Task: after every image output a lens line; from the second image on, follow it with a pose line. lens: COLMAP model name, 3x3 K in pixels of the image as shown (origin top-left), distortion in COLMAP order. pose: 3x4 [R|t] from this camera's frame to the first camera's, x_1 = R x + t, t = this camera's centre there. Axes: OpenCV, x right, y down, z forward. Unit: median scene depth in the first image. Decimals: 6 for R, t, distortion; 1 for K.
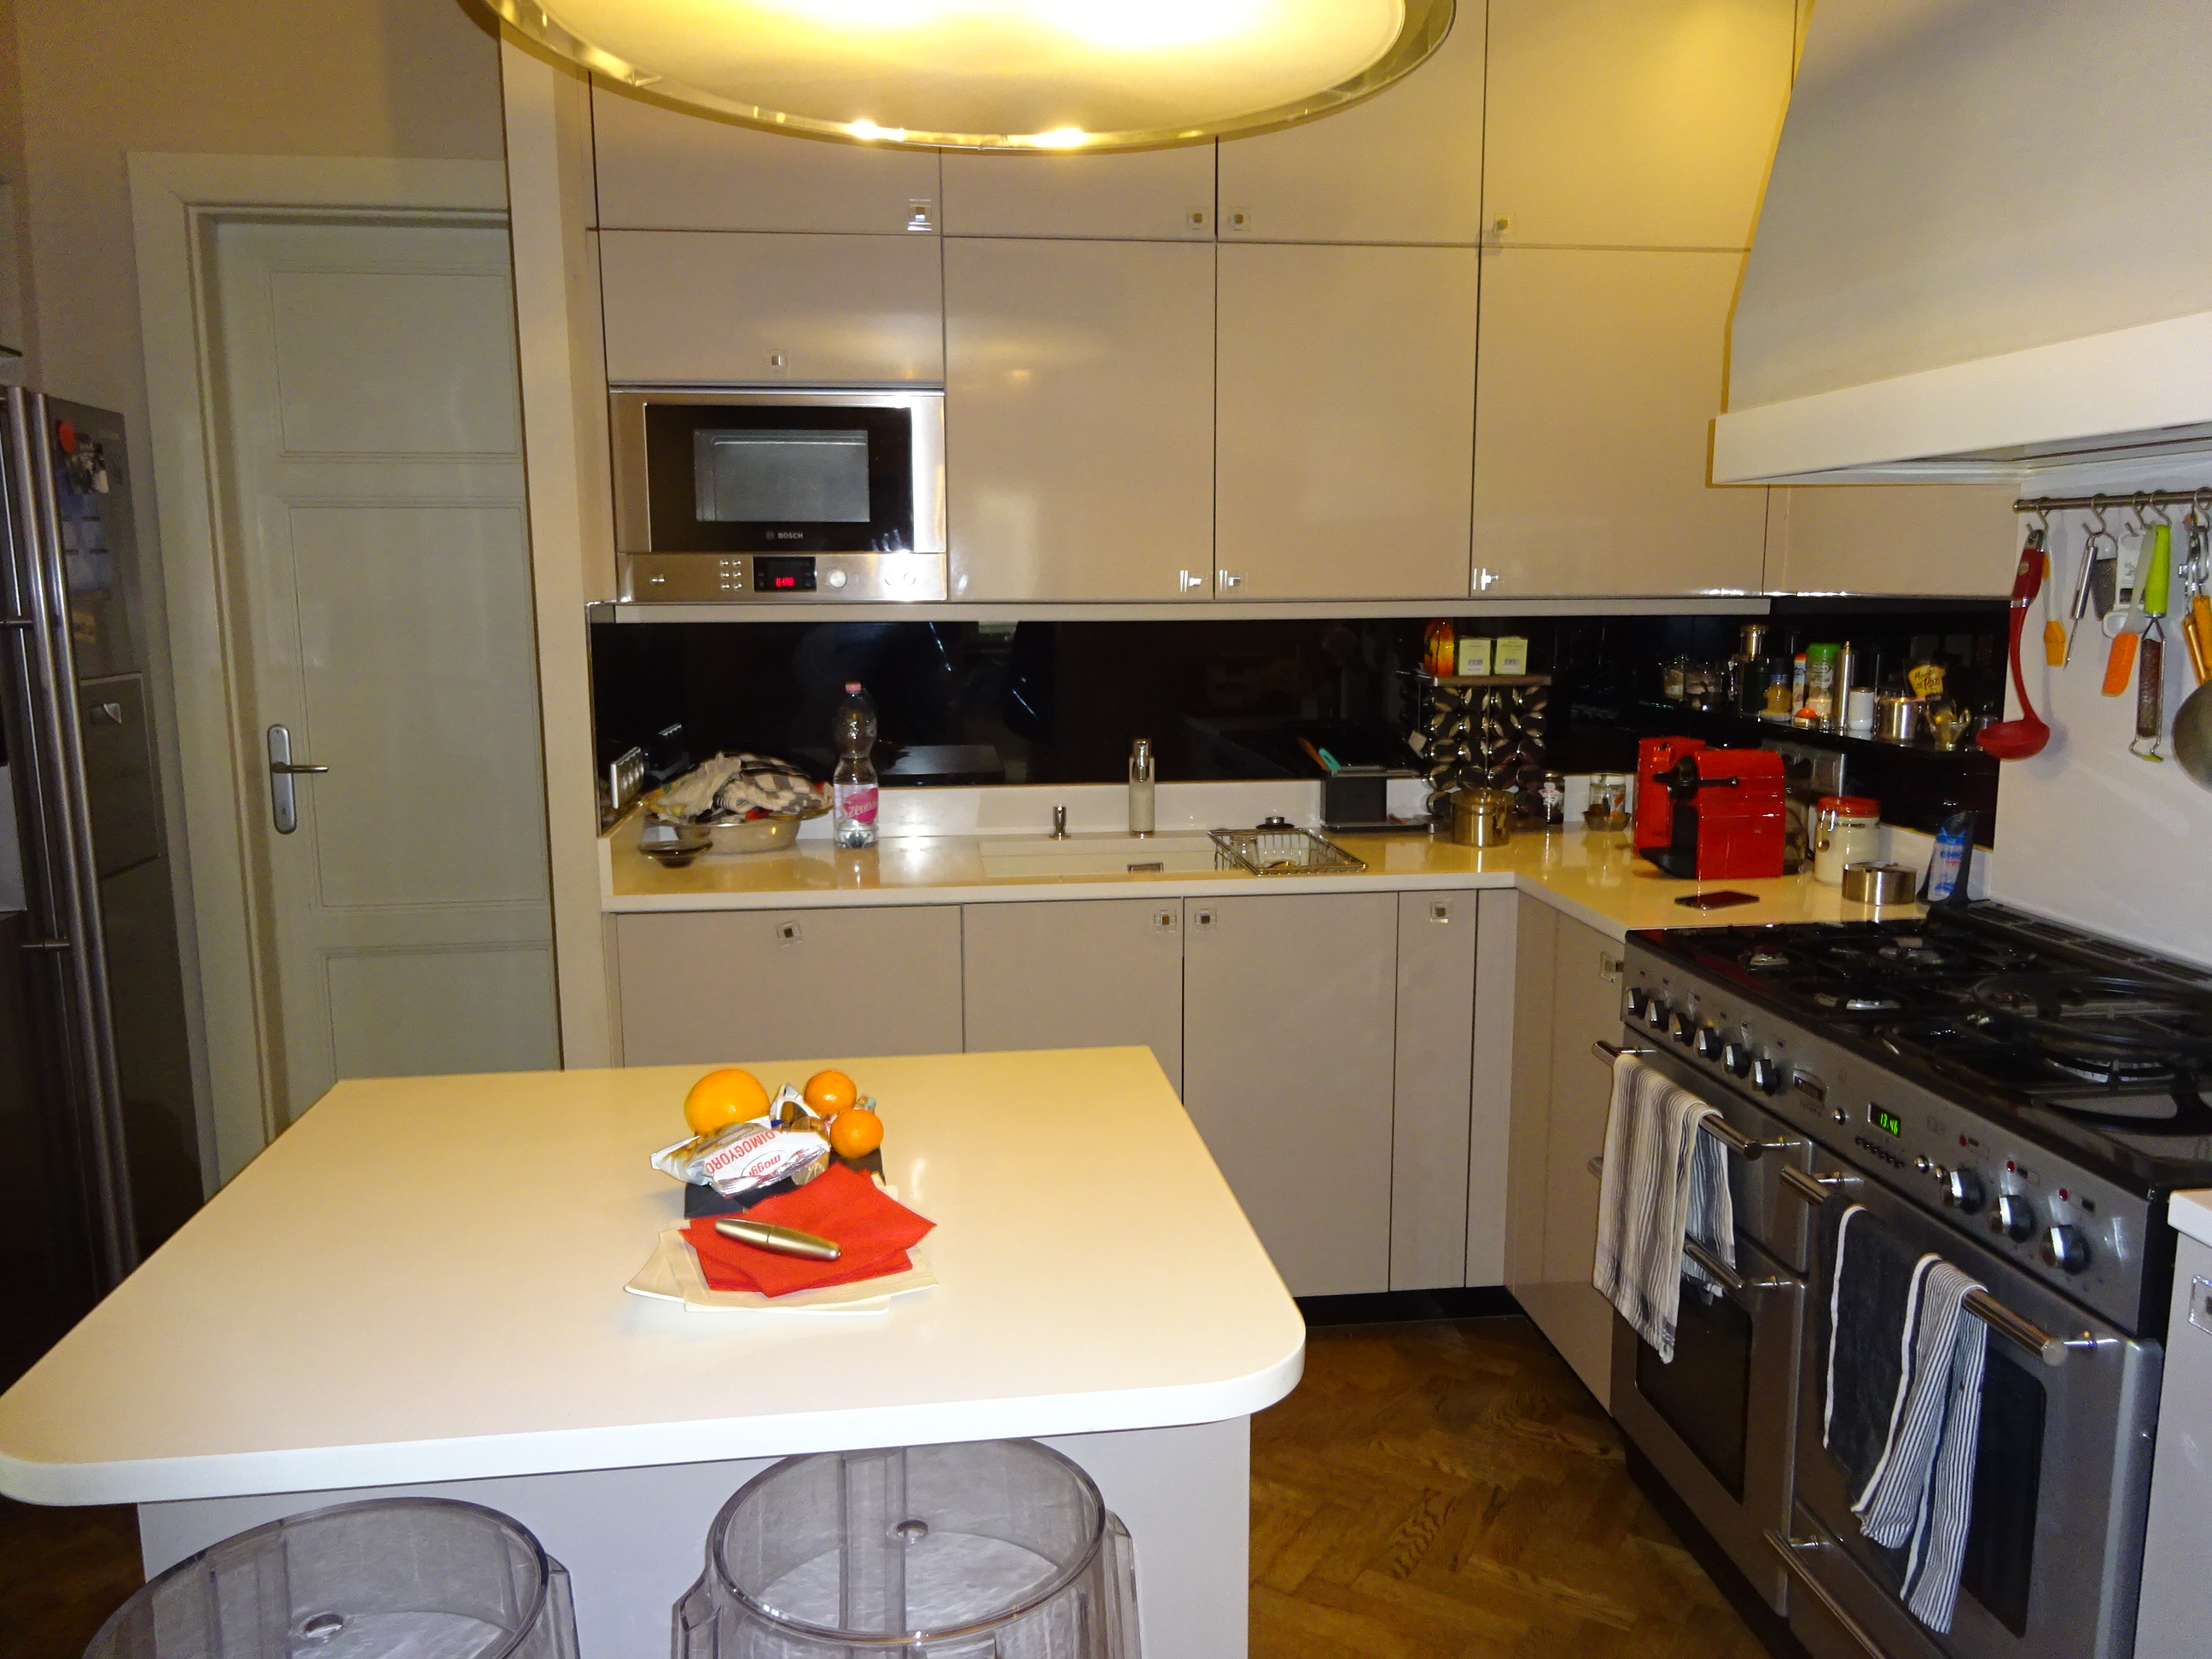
lens RADIAL K [[1621.9, 0, 1104.0], [0, 1621.9, 836.6], [0, 0, 1]] dist [0.001141, -0.011625]
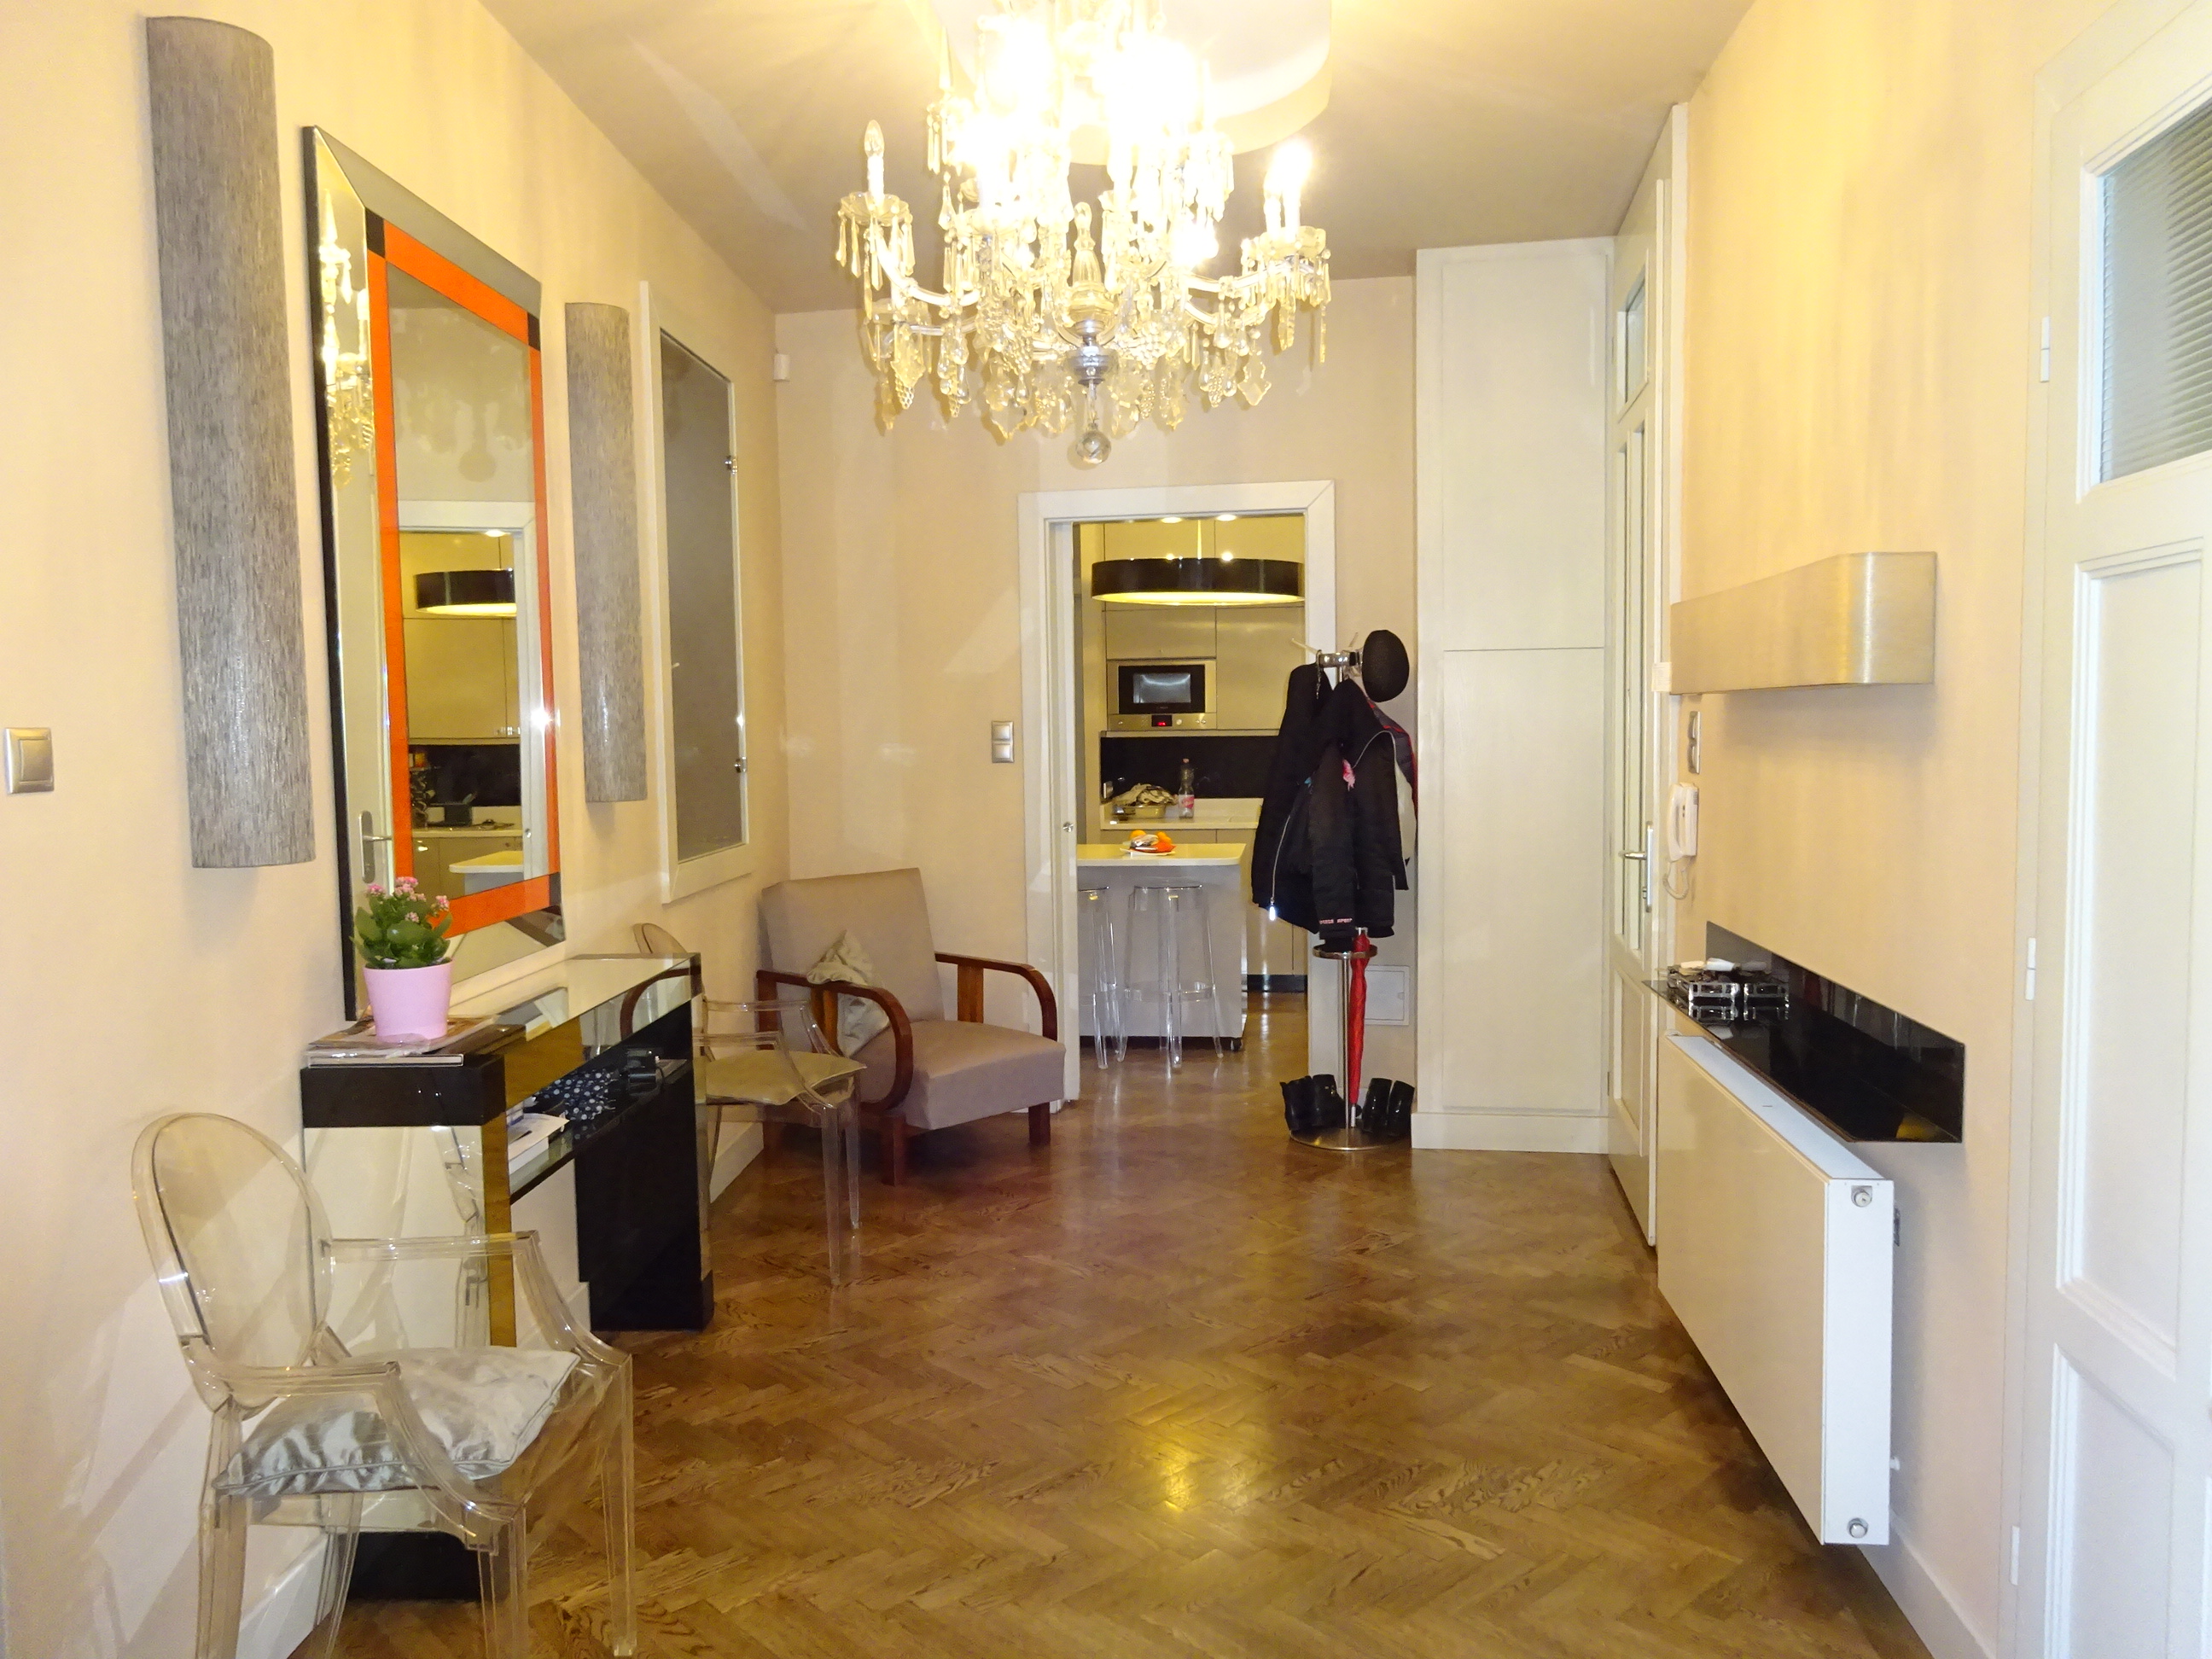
lens RADIAL K [[1621.9, 0, 1116.6], [0, 1621.9, 858.0], [0, 0, 1]] dist [0.001141, -0.011625]
pose [[0.969907, 0.009314, -0.243296, 0.451762], [-0.025933, 0.997536, -0.065194, 0.287307], [0.242089, 0.069542, 0.967759, -1.894692]]
